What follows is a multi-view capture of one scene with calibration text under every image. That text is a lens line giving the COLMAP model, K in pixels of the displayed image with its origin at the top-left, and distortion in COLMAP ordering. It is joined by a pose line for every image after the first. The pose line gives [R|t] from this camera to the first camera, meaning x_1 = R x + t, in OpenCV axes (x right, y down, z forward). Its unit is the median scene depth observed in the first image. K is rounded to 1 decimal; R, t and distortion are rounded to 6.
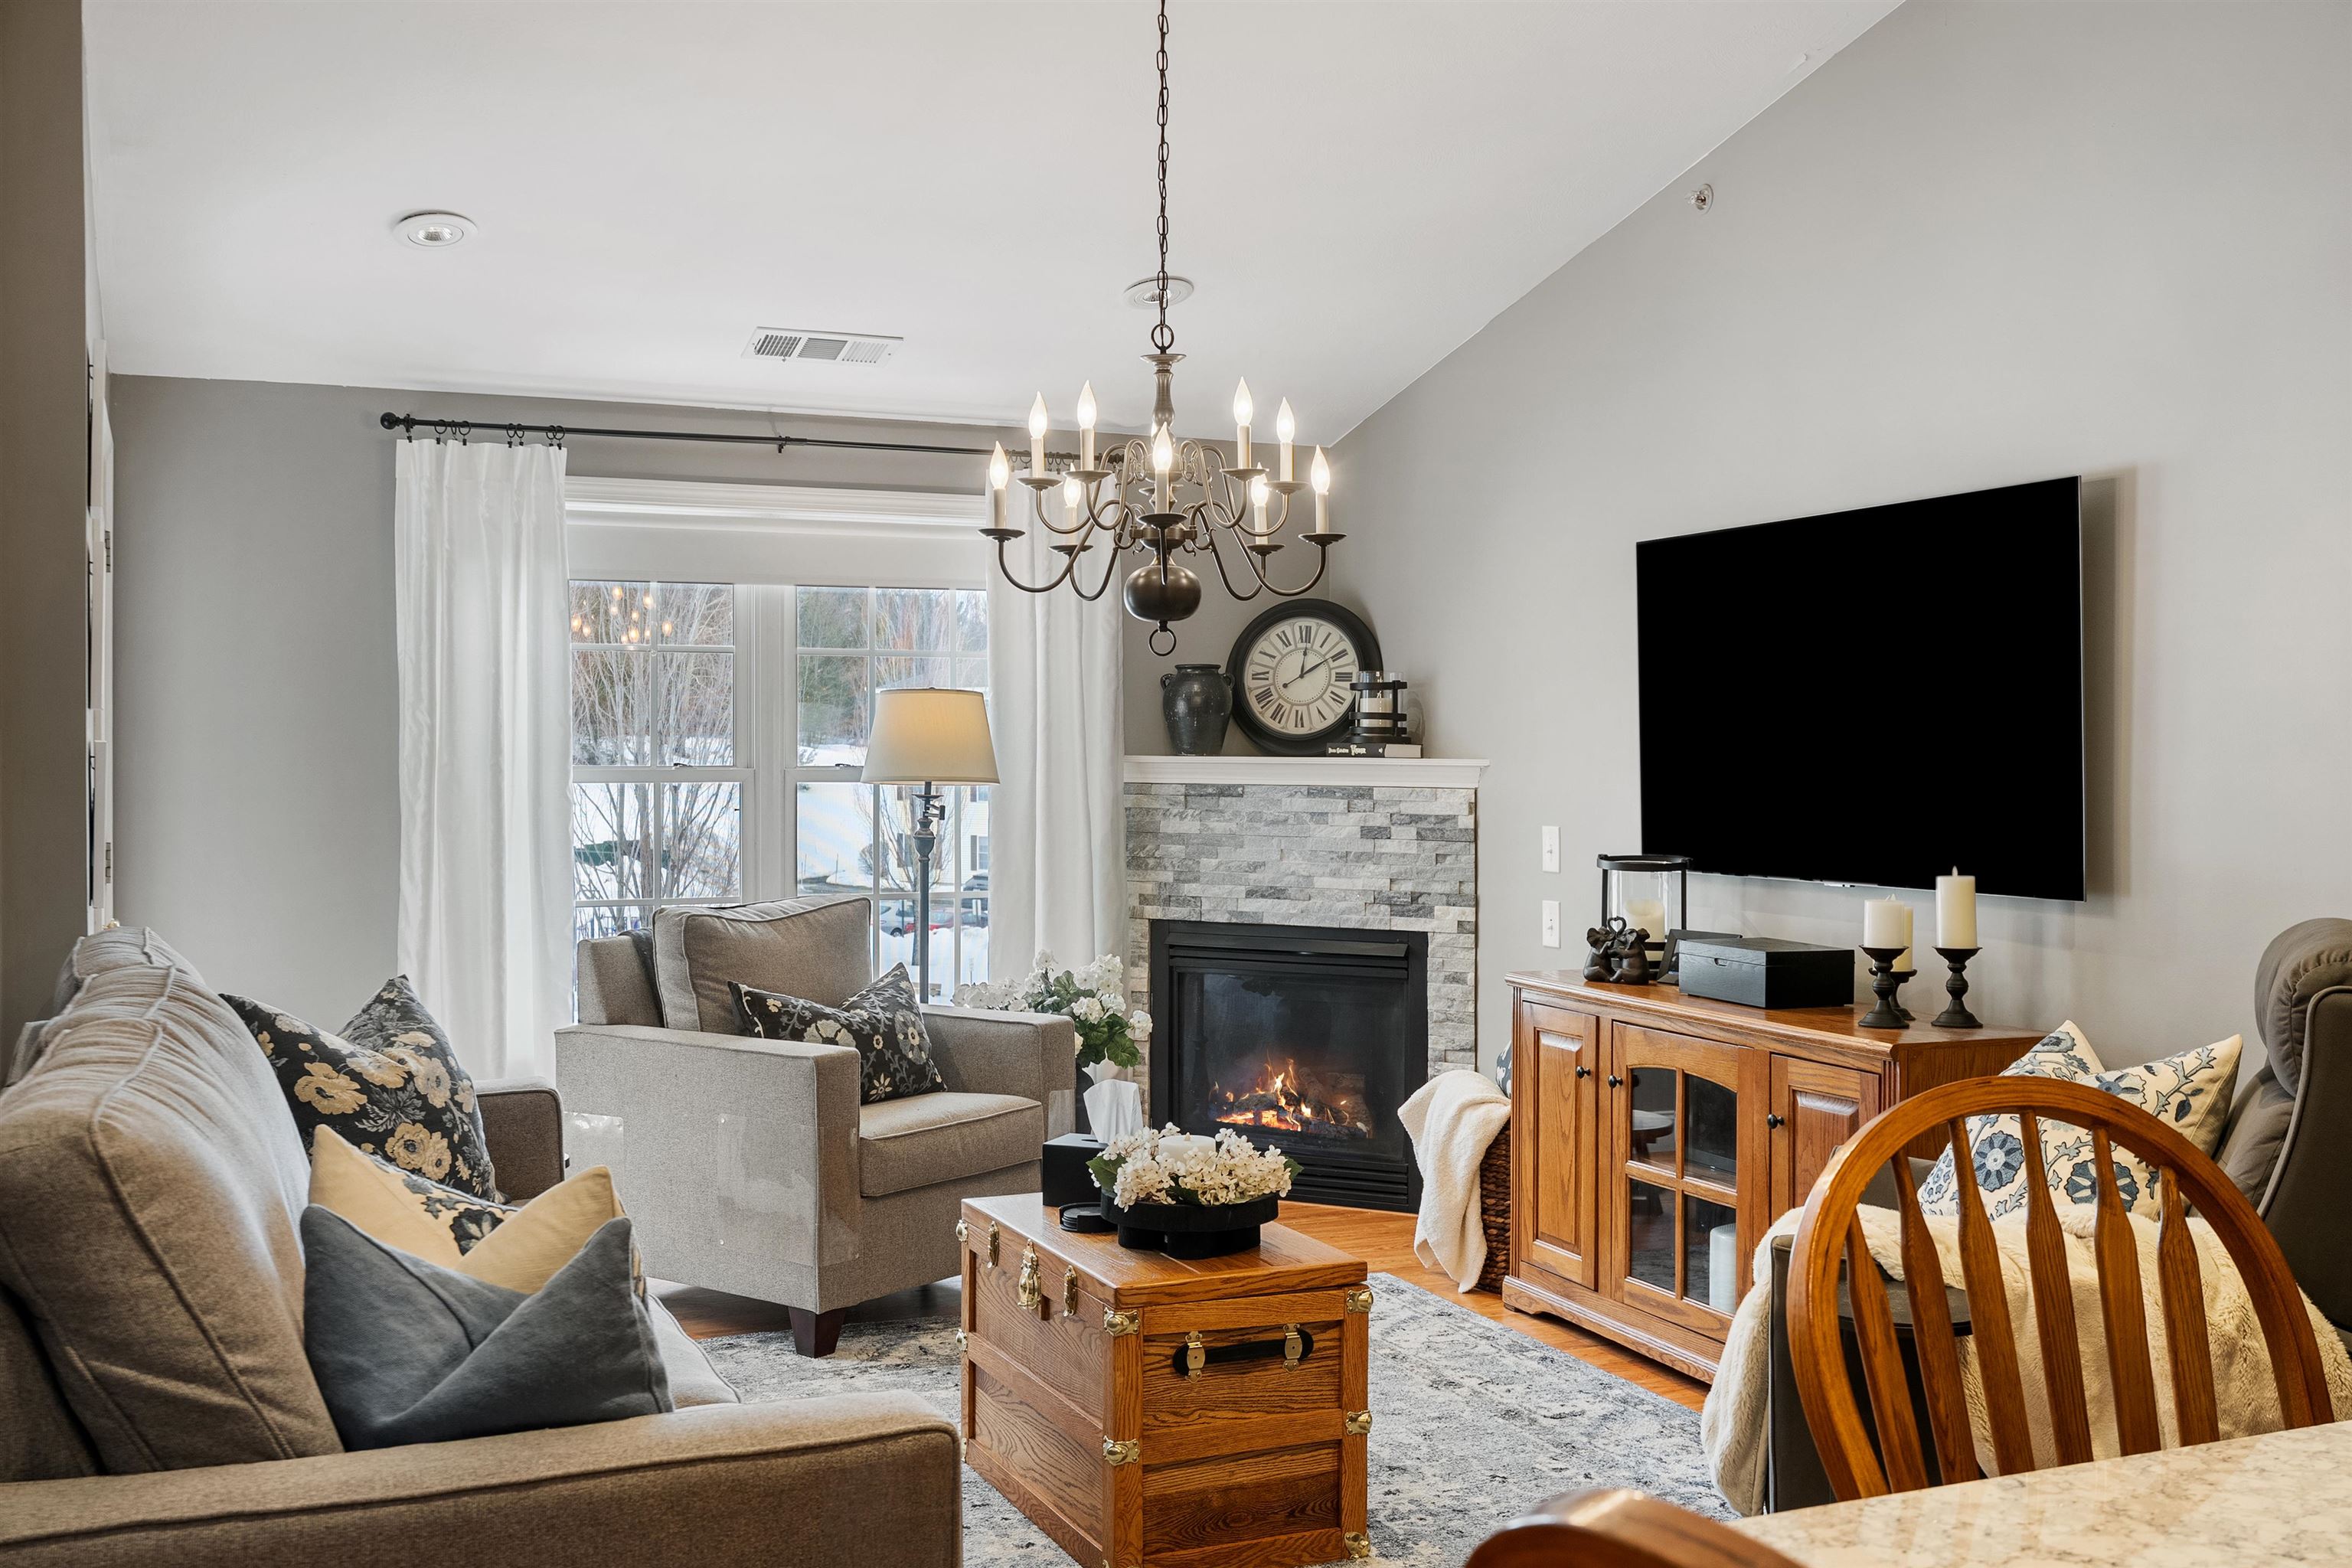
lens RADIAL K [[2389.5, 0, 1177.1], [0, 2389.5, 783.5], [0, 0, 1]] dist [0.007979, 0.000000]
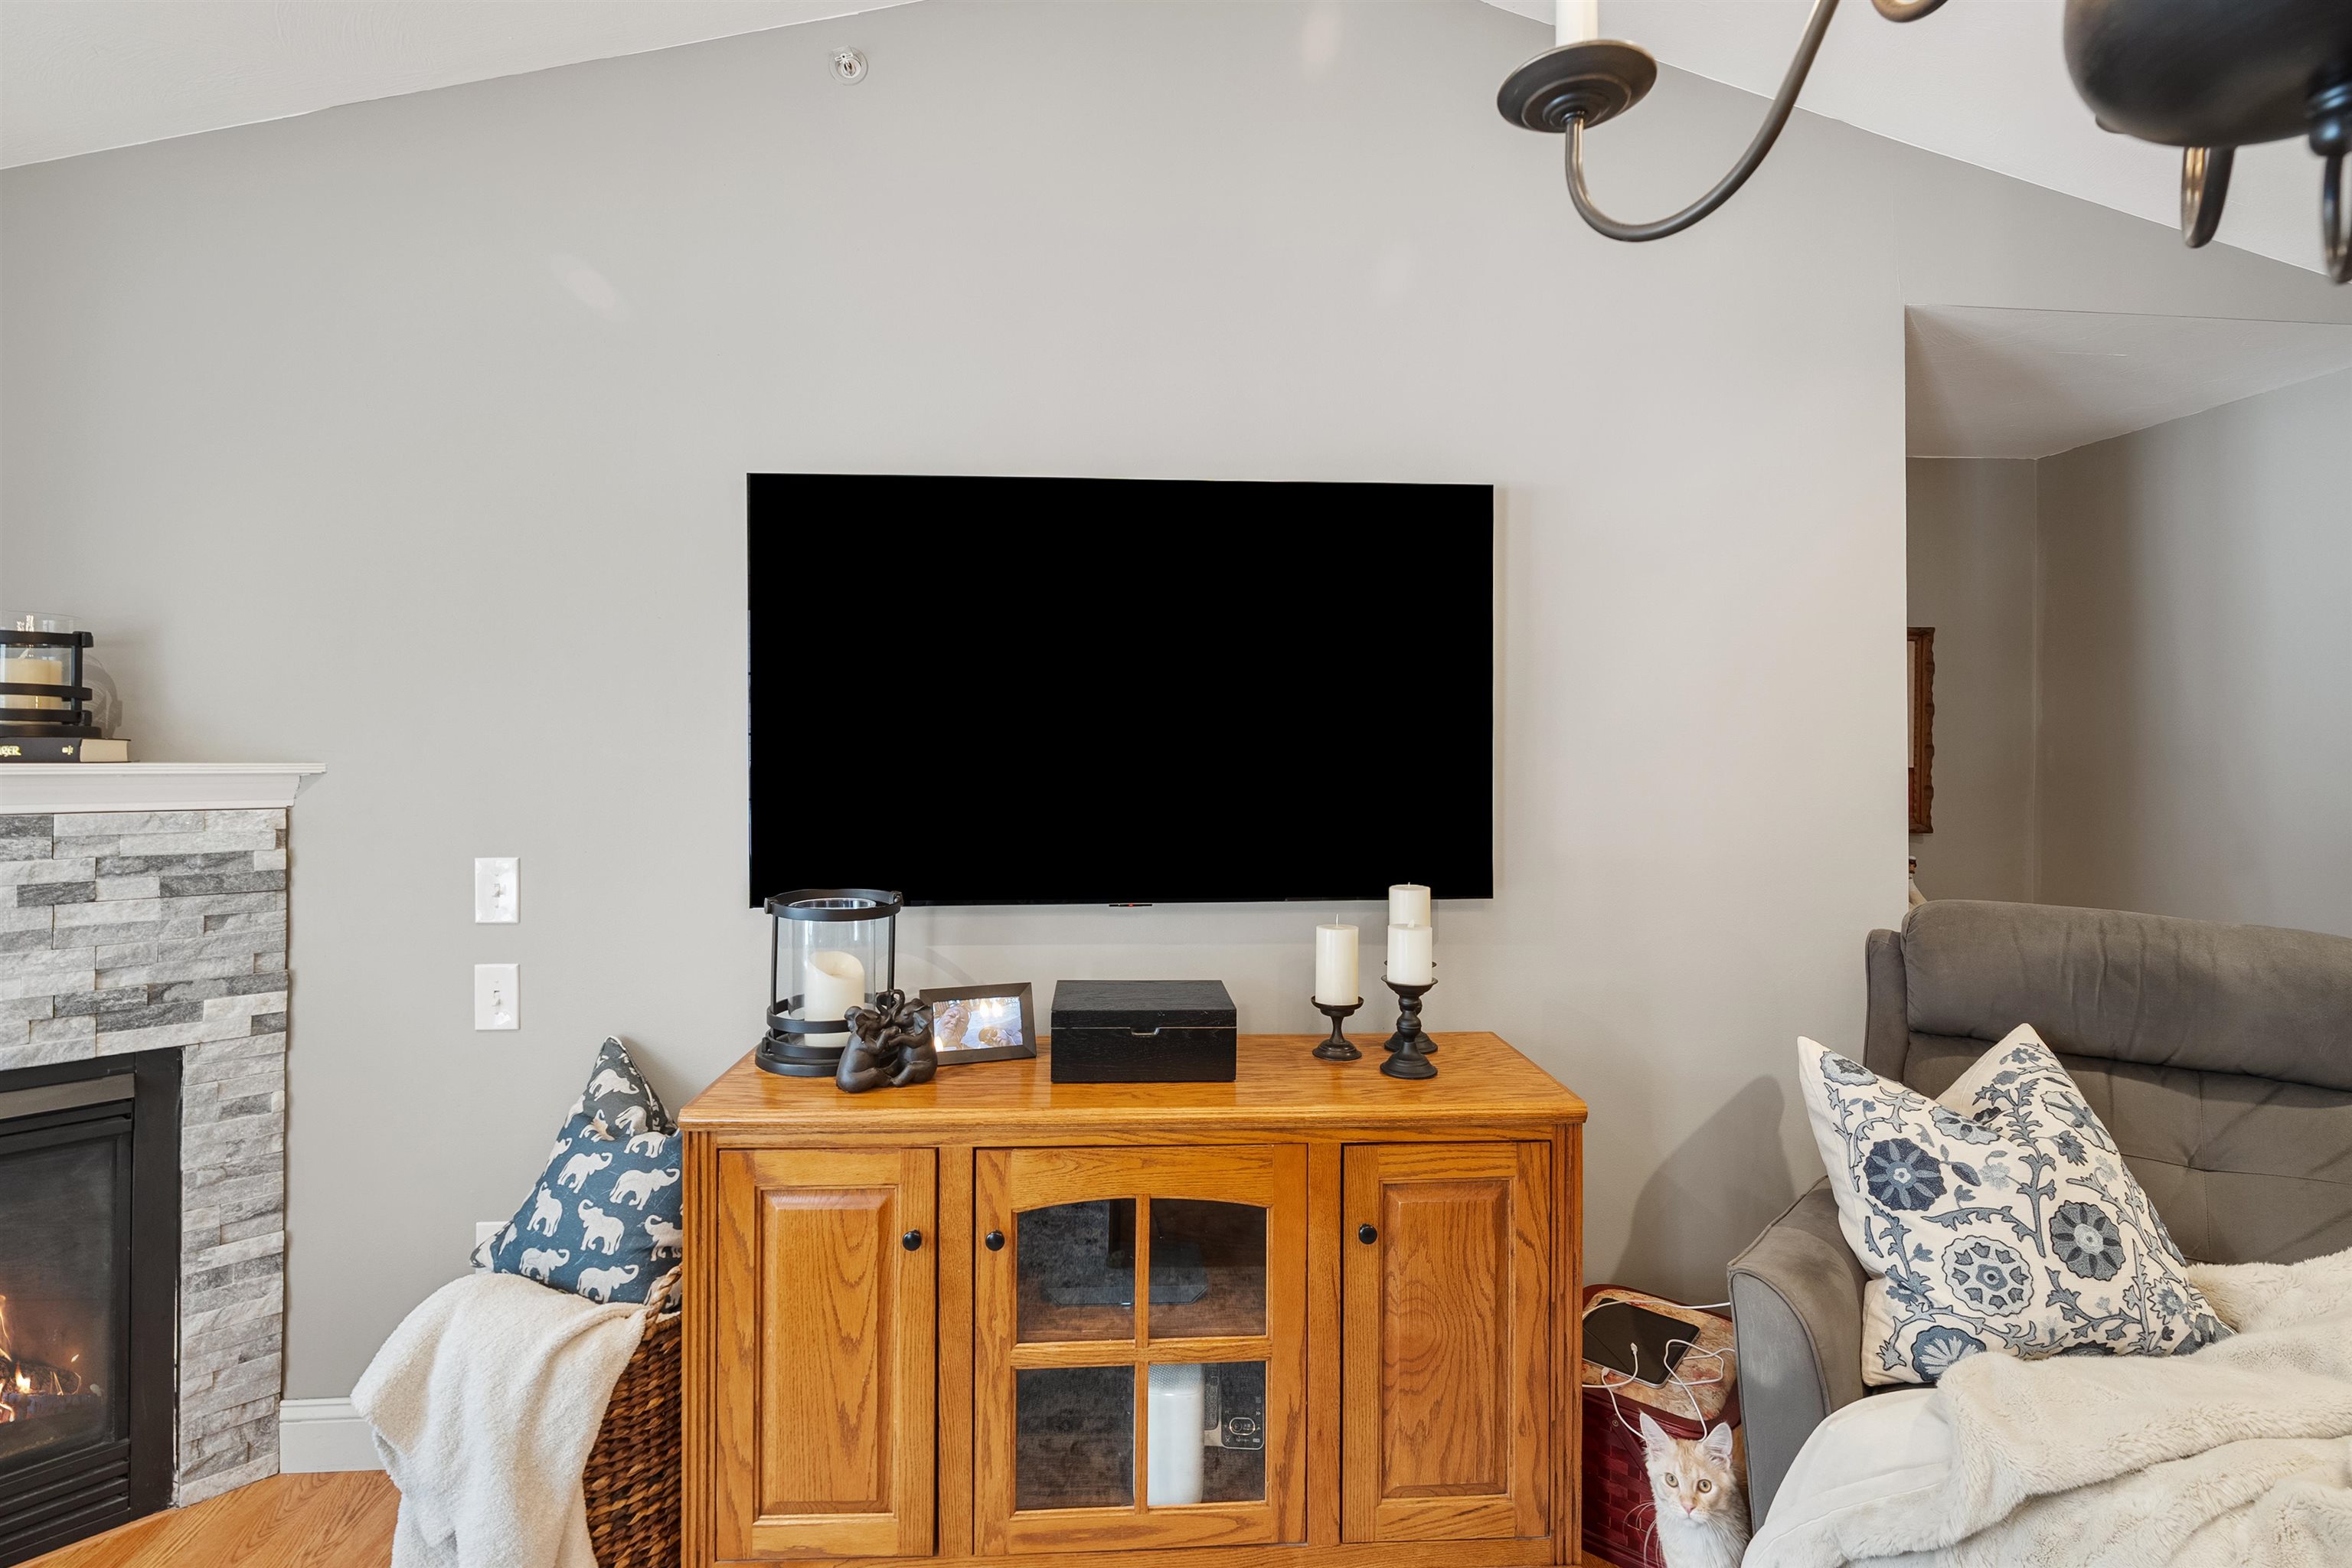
lens RADIAL K [[1058.7, 0, 1128.5], [0, 1058.7, 745.0], [0, 0, 1]] dist [-0.011580, 0.001959]
pose [[0.336708, -0.002781, 0.941605, -0.067260], [0.013604, 0.999906, -0.001912, -0.011165], [-0.941511, 0.013453, 0.336714, 0.682693]]
